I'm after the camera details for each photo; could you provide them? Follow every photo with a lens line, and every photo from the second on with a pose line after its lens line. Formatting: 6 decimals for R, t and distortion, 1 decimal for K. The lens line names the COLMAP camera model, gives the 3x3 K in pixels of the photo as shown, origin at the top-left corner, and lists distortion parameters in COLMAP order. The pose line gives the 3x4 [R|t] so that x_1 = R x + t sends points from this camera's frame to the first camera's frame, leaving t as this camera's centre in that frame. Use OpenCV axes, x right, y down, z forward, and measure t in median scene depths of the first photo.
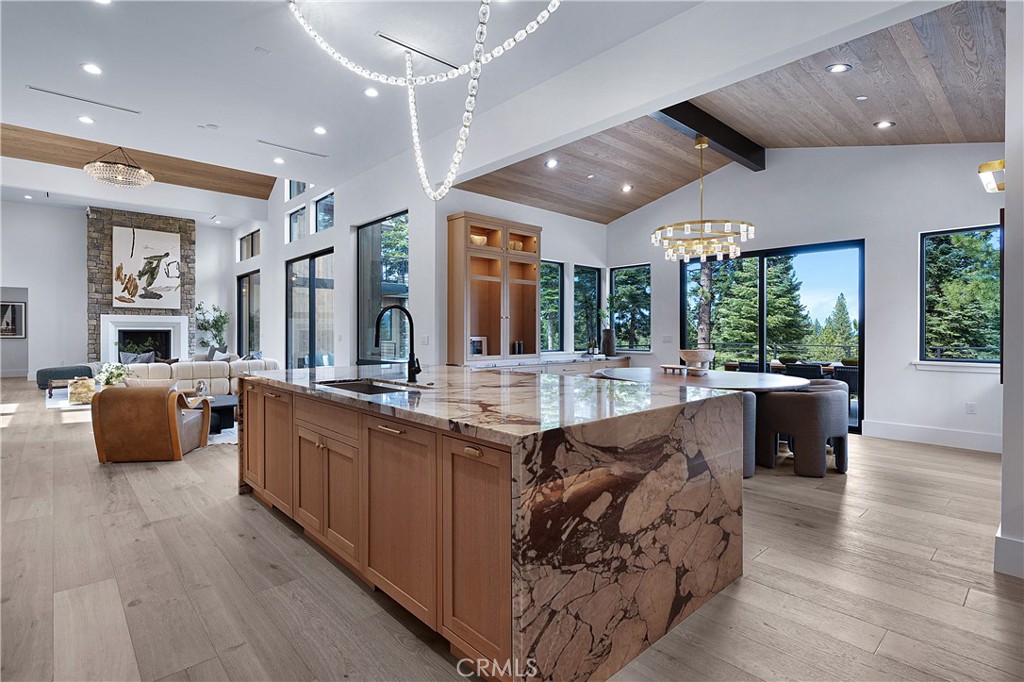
lens RADIAL K [[498.2, 0, 497.3], [0, 498.2, 336.4], [0, 0, 1]] dist [0.006408, -0.001924]
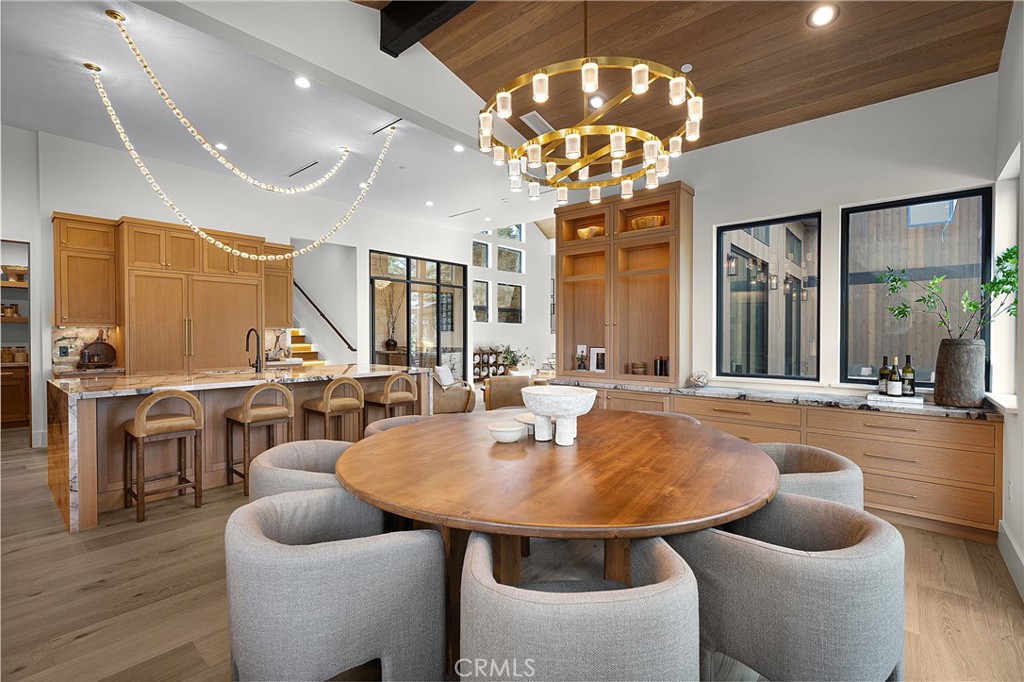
lens RADIAL K [[460.6, 0, 515.7], [0, 460.6, 336.3], [0, 0, 1]] dist [-0.005589, 0.002500]
pose [[0.160911, 0.001230, -0.986968, 0.334659], [-0.007452, 0.999972, 0.000031, -0.008975], [0.986941, 0.007350, 0.160916, 0.362331]]
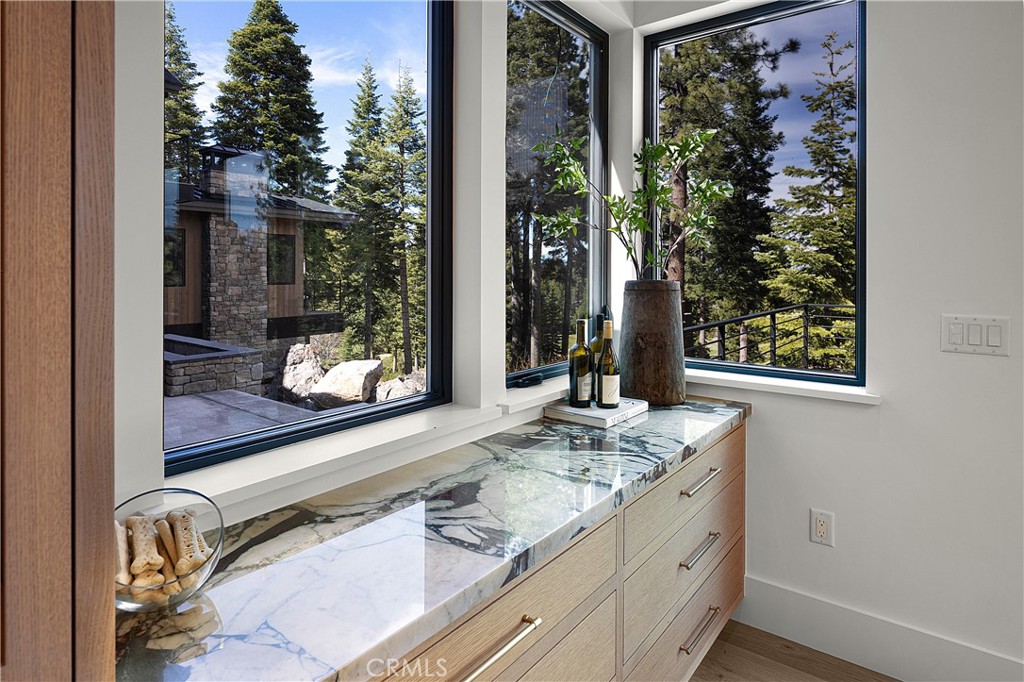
lens RADIAL K [[581.8, 0, 509.9], [0, 581.8, 273.5], [0, 0, 1]] dist [0.008327, 0.000396]
pose [[0.983881, 0.002535, 0.178807, 0.069552], [-0.002303, 0.999996, -0.001503, -0.010679], [-0.178810, 0.001067, 0.983883, 0.468650]]
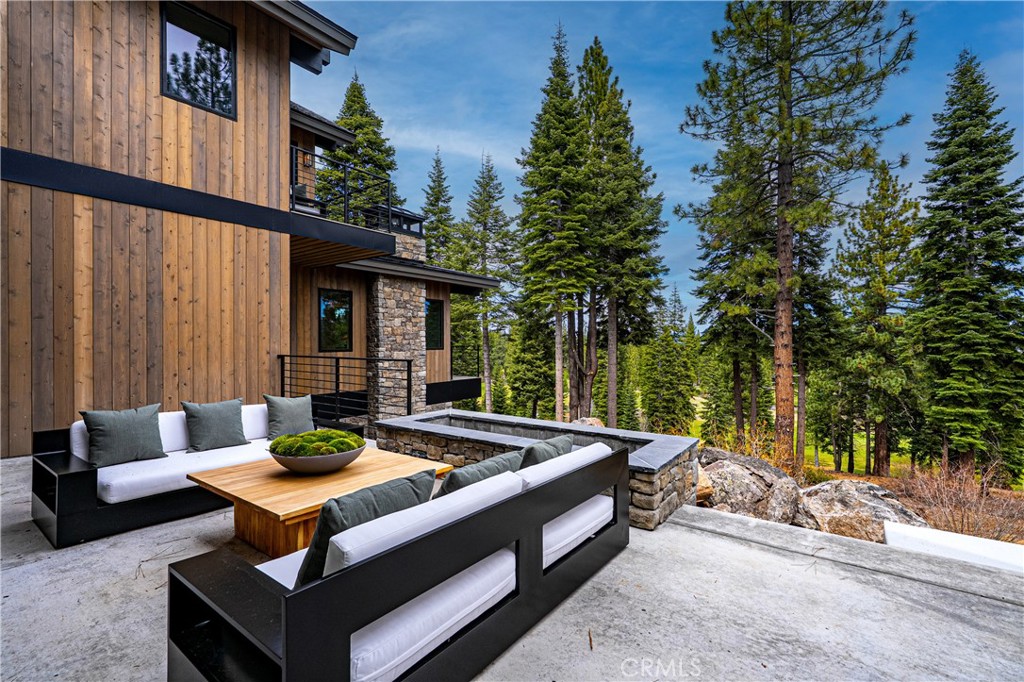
lens RADIAL K [[460.6, 0, 520.5], [0, 460.6, 342.4], [0, 0, 1]] dist [-0.005589, 0.002500]
pose [[0.974180, -0.005033, 0.225716, -0.238576], [0.006670, 0.999957, -0.006489, 0.004438], [-0.225673, 0.007827, 0.974172, 0.805936]]
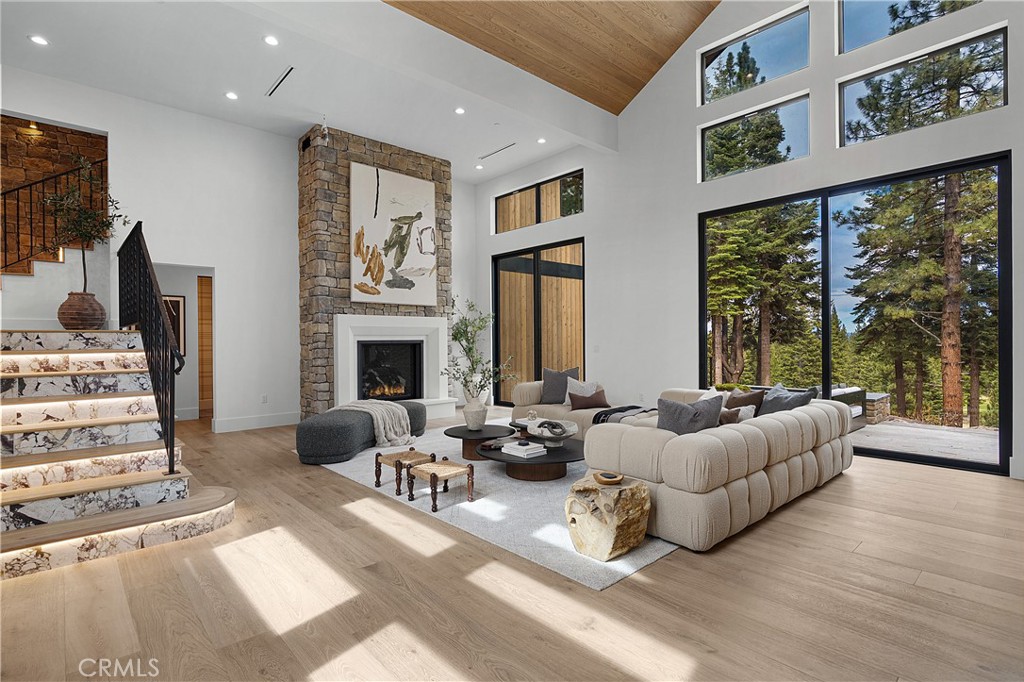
lens RADIAL K [[498.2, 0, 520.0], [0, 498.2, 342.5], [0, 0, 1]] dist [0.006408, -0.001924]
pose [[0.999679, -0.009379, 0.023539, -0.573810], [0.009460, 0.999950, -0.003322, -0.007159], [-0.023507, 0.003544, 0.999717, 0.407373]]
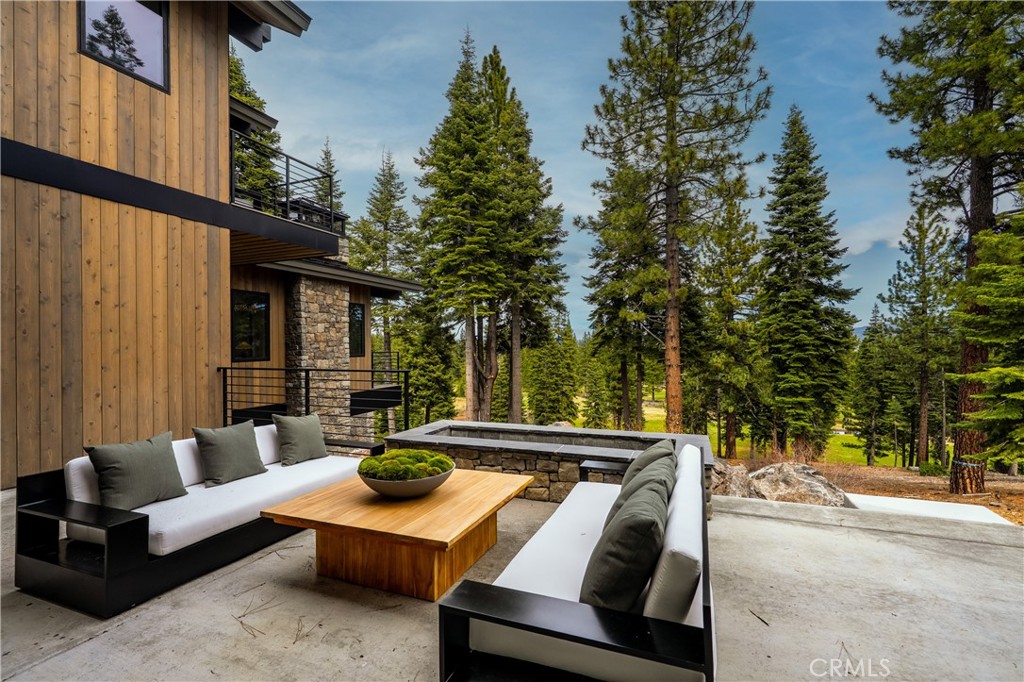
lens RADIAL K [[460.6, 0, 521.3], [0, 460.6, 344.2], [0, 0, 1]] dist [-0.005589, 0.002500]
pose [[0.884813, -0.012116, 0.465789, -0.334257], [0.017084, 0.999833, -0.006447, -0.001414], [-0.465633, 0.013662, 0.884872, 0.834357]]
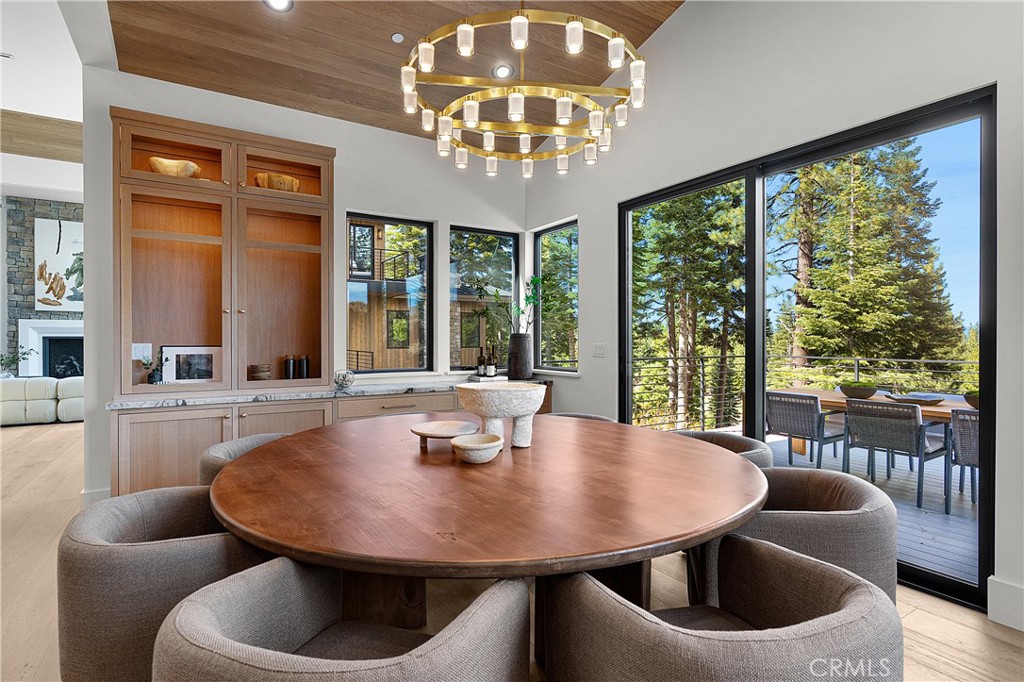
lens RADIAL K [[513.2, 0, 506.3], [0, 513.2, 342.8], [0, 0, 1]] dist [0.004339, 0.001799]
pose [[0.985048, 0.000150, -0.172282, 0.194895], [-0.000200, 1.000000, -0.000269, -0.002201], [0.172282, 0.000300, 0.985048, 0.246378]]
